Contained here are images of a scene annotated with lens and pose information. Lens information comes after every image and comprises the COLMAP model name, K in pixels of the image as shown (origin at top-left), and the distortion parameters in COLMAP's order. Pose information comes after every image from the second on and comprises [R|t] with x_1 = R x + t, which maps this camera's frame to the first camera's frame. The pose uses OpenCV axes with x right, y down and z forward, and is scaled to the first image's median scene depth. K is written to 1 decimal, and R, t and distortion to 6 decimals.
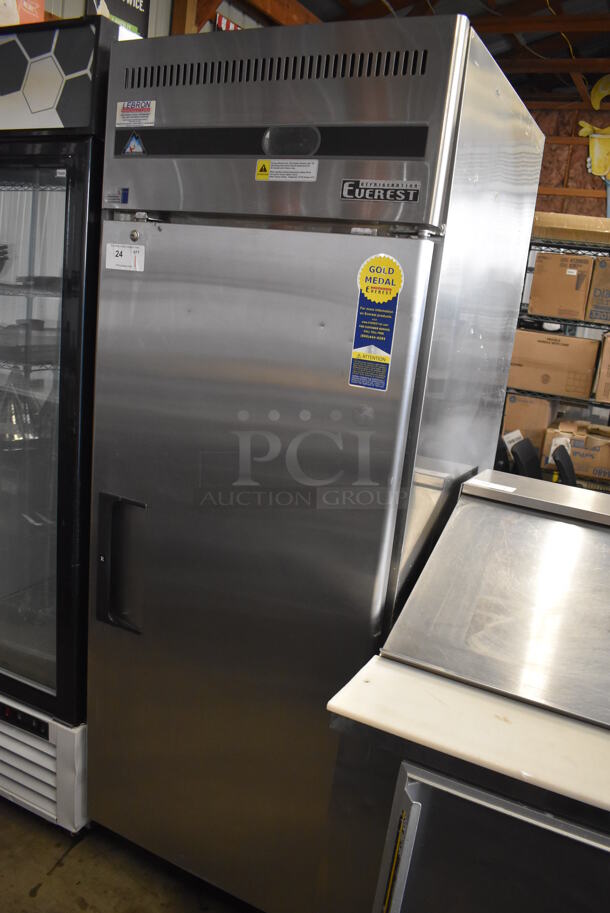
lens RADIAL K [[702.0, 0, 307.5], [0, 702.0, 467.9], [0, 0, 1]] dist [-0.096246, 0.012523]
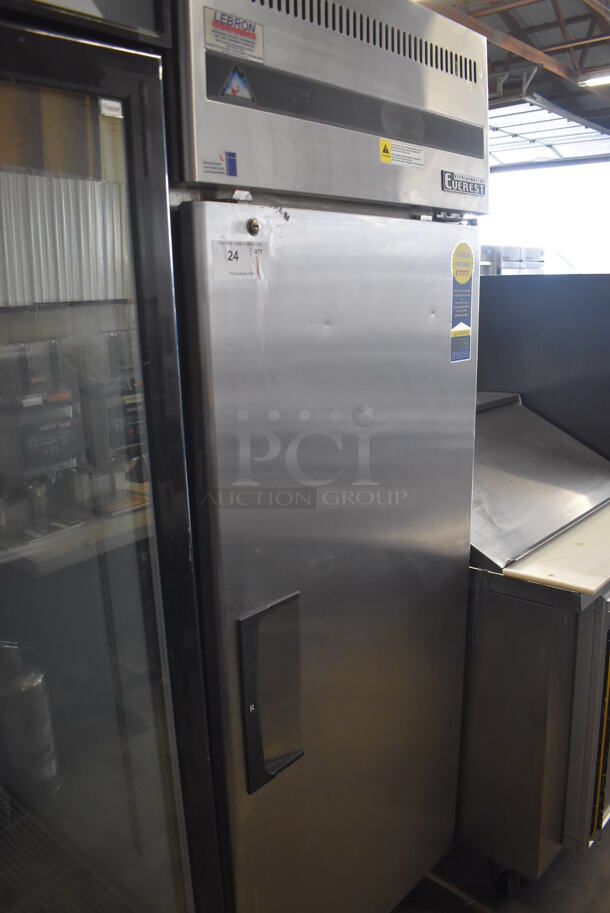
lens RADIAL K [[702.0, 0, 307.5], [0, 702.0, 467.9], [0, 0, 1]] dist [-0.096246, 0.012523]
pose [[0.276371, -0.352089, 0.894233, -1.038961], [0.280111, 0.919586, 0.275500, -0.331885], [-0.919324, 0.174344, 0.352770, 0.859836]]
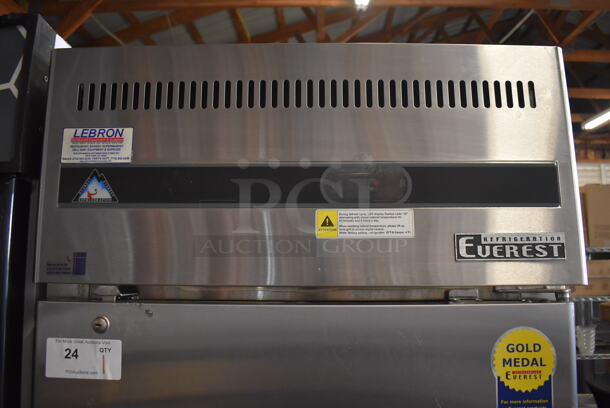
lens RADIAL K [[469.0, 0, 305.0], [0, 469.0, 204.0], [0, 0, 1]] dist [-0.096246, 0.012523]
pose [[0.894886, -0.045697, 0.443950, -0.300090], [0.195771, 0.934125, -0.298470, -0.315190], [-0.401065, 0.354010, 0.844881, 0.601886]]
